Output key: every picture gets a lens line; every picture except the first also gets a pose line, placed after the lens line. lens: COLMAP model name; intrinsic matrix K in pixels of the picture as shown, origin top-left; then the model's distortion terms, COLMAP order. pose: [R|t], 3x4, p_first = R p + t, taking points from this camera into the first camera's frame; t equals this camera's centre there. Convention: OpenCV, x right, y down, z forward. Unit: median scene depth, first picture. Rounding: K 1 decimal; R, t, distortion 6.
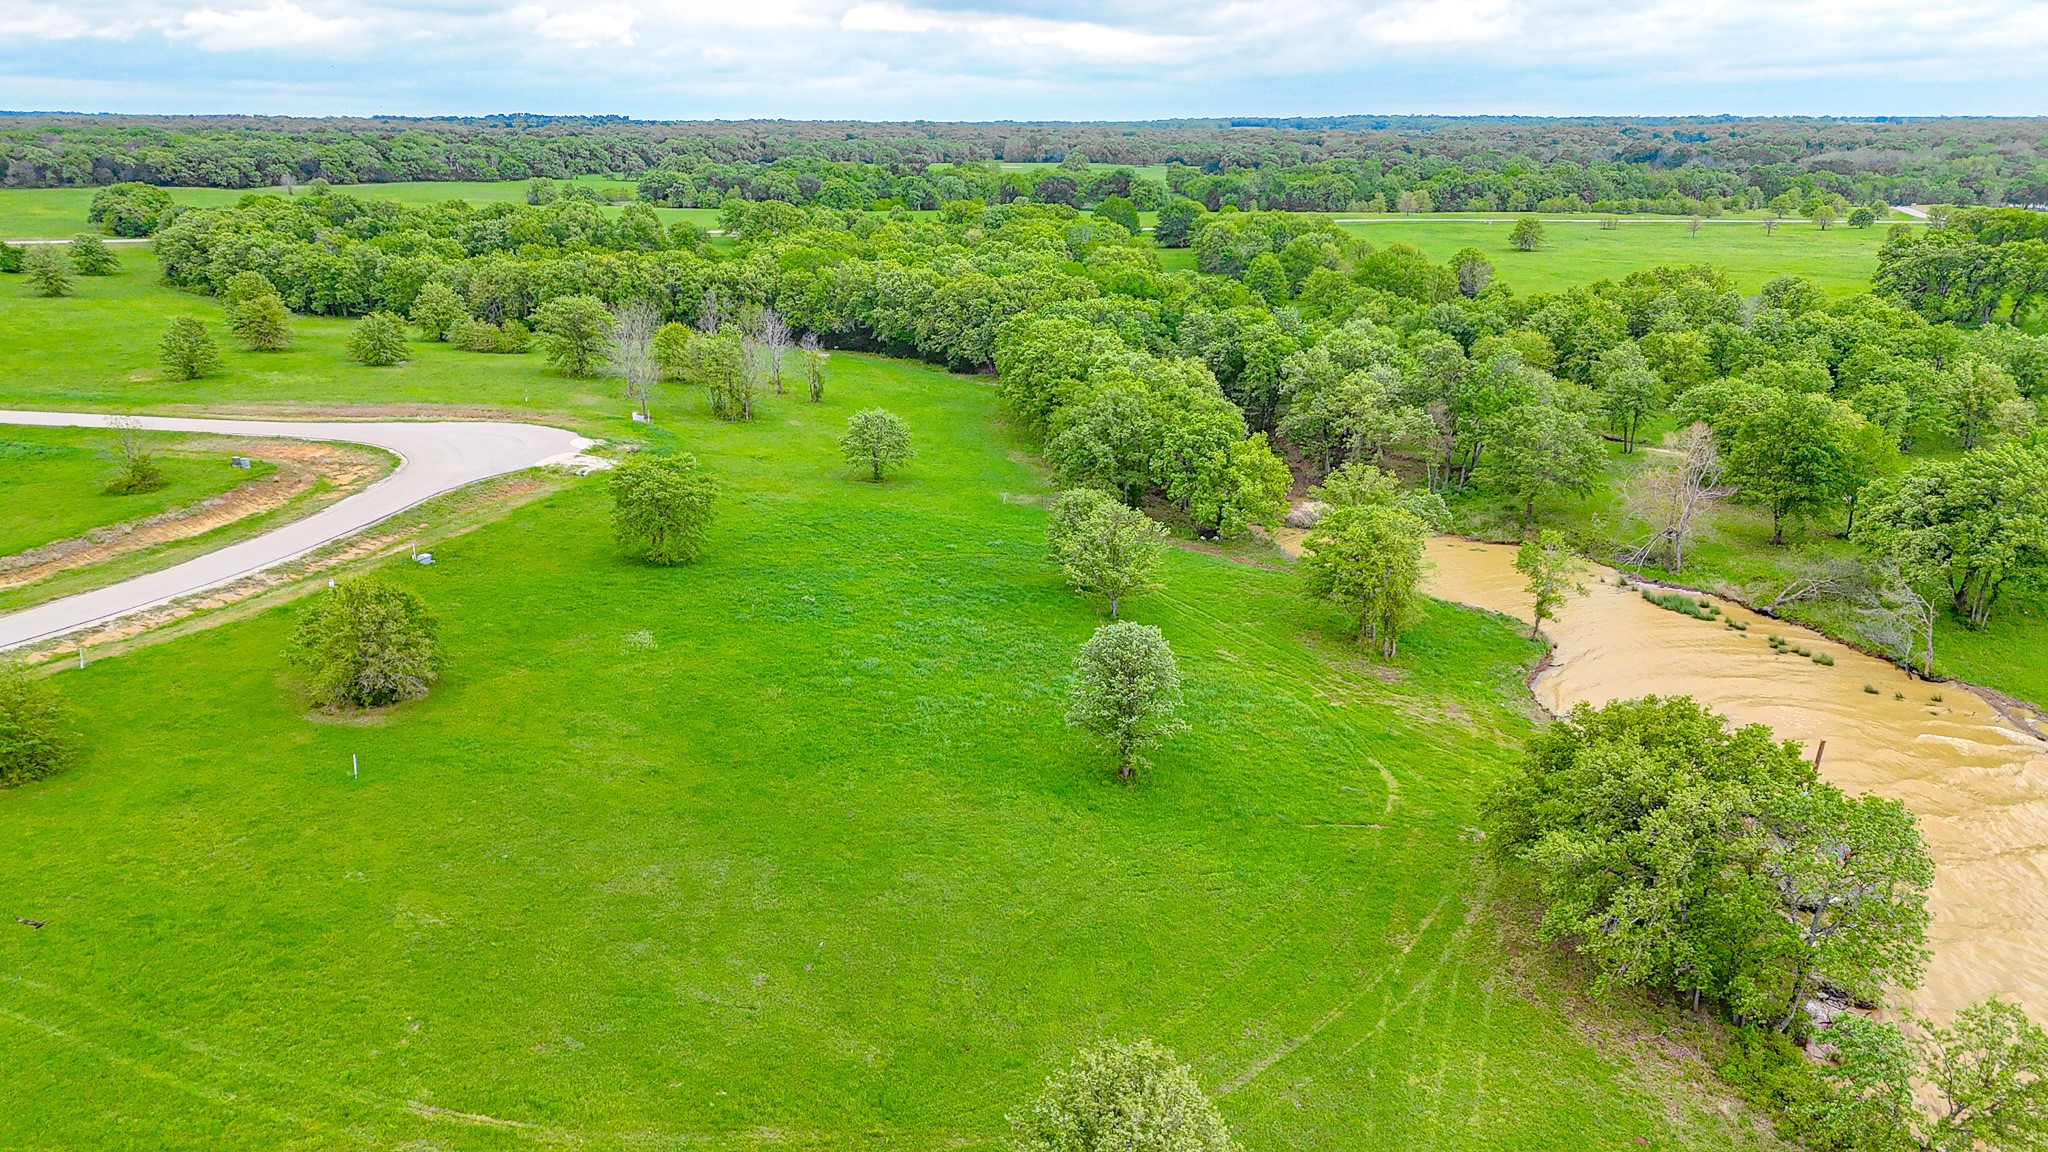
lens RADIAL K [[1490.2, 0, 1024.1], [0, 1490.2, 586.3], [0, 0, 1]] dist [0.076651, -0.069594]
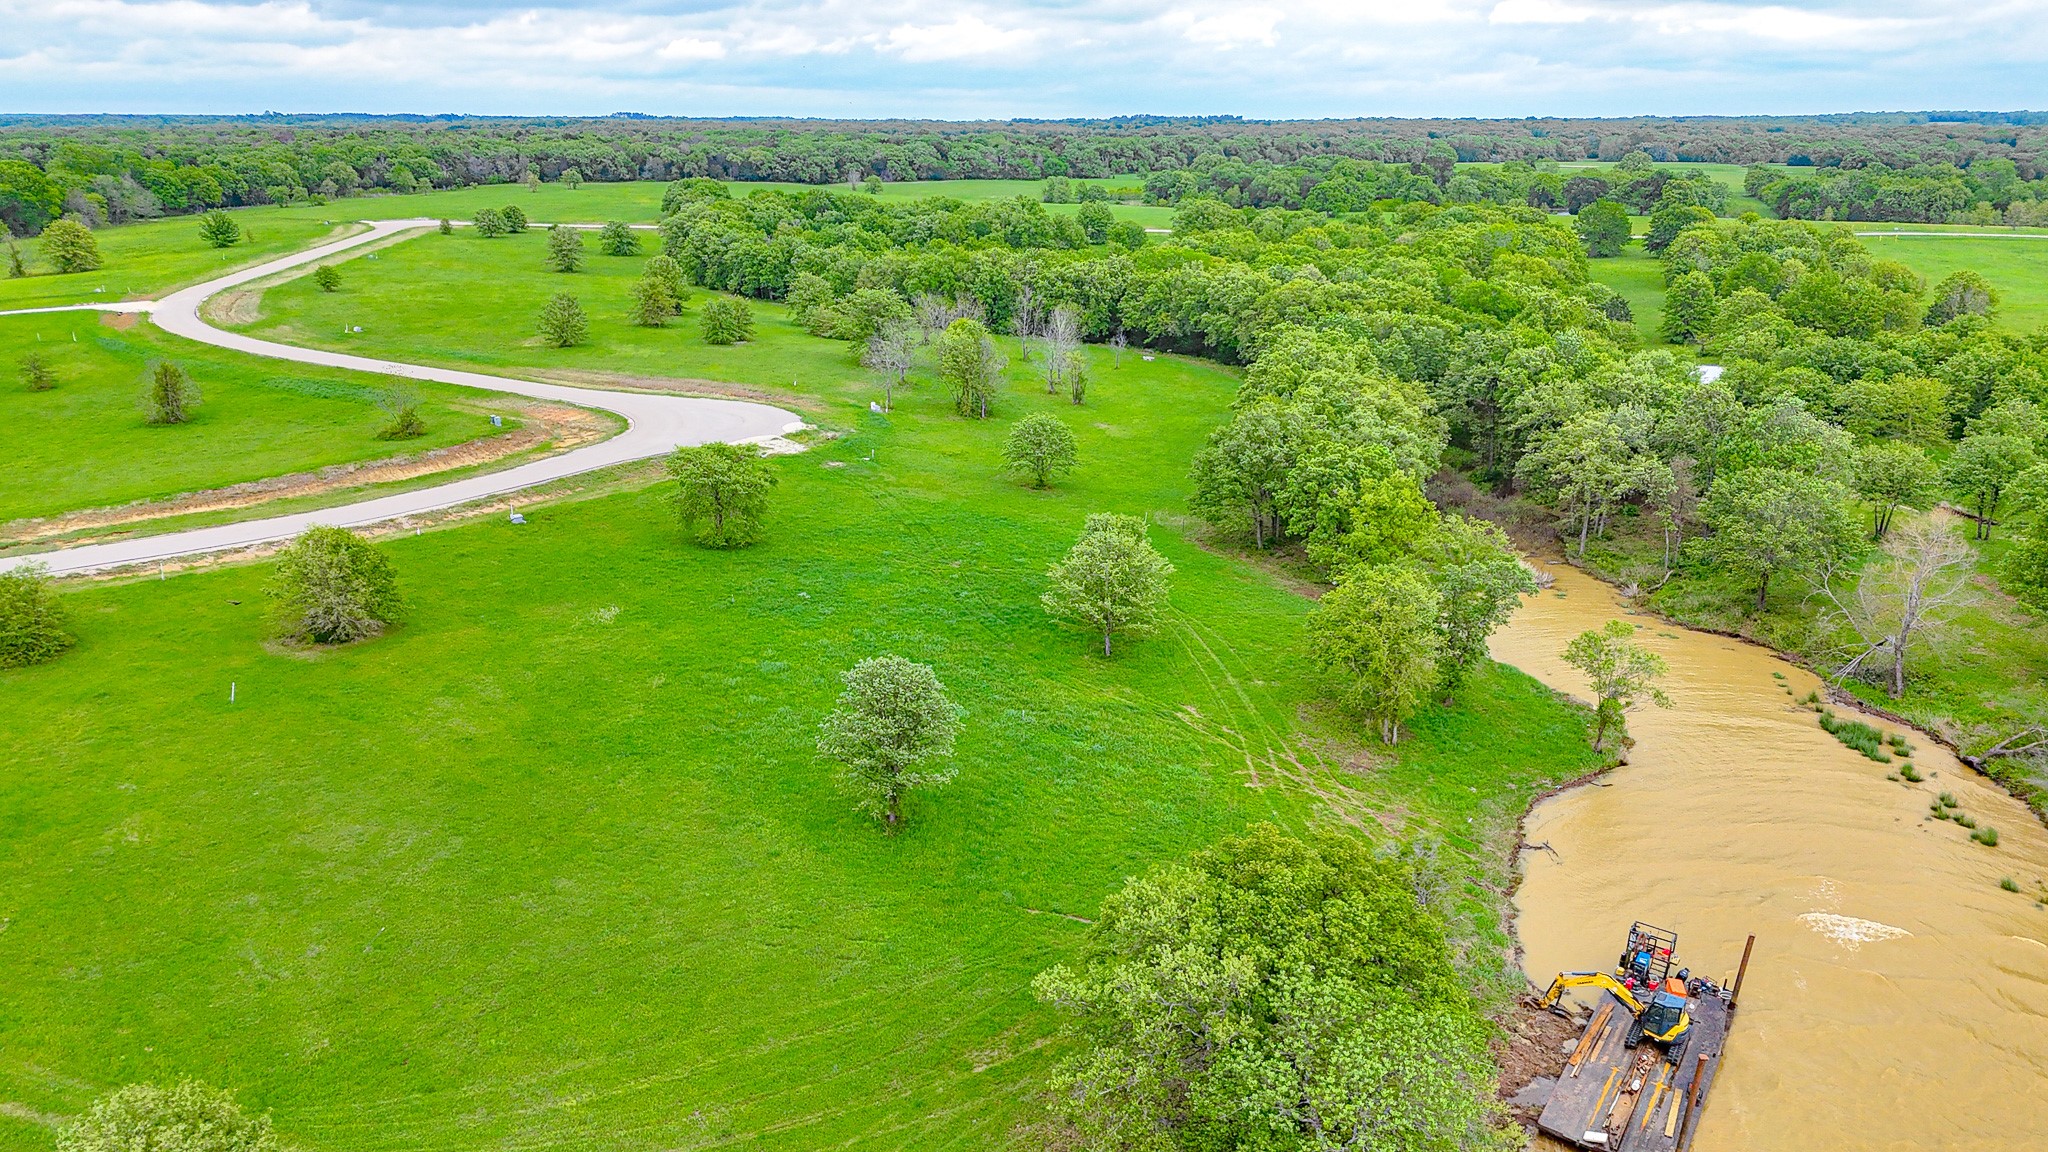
lens RADIAL K [[1498.7, 0, 1024.0], [0, 1498.7, 576.0], [0, 0, 1]] dist [0.077262, -0.069445]
pose [[0.921464, 0.112729, -0.371748, 0.211553], [-0.115439, 0.993201, 0.015037, -0.021408], [0.370916, 0.029058, 0.928212, 0.070667]]
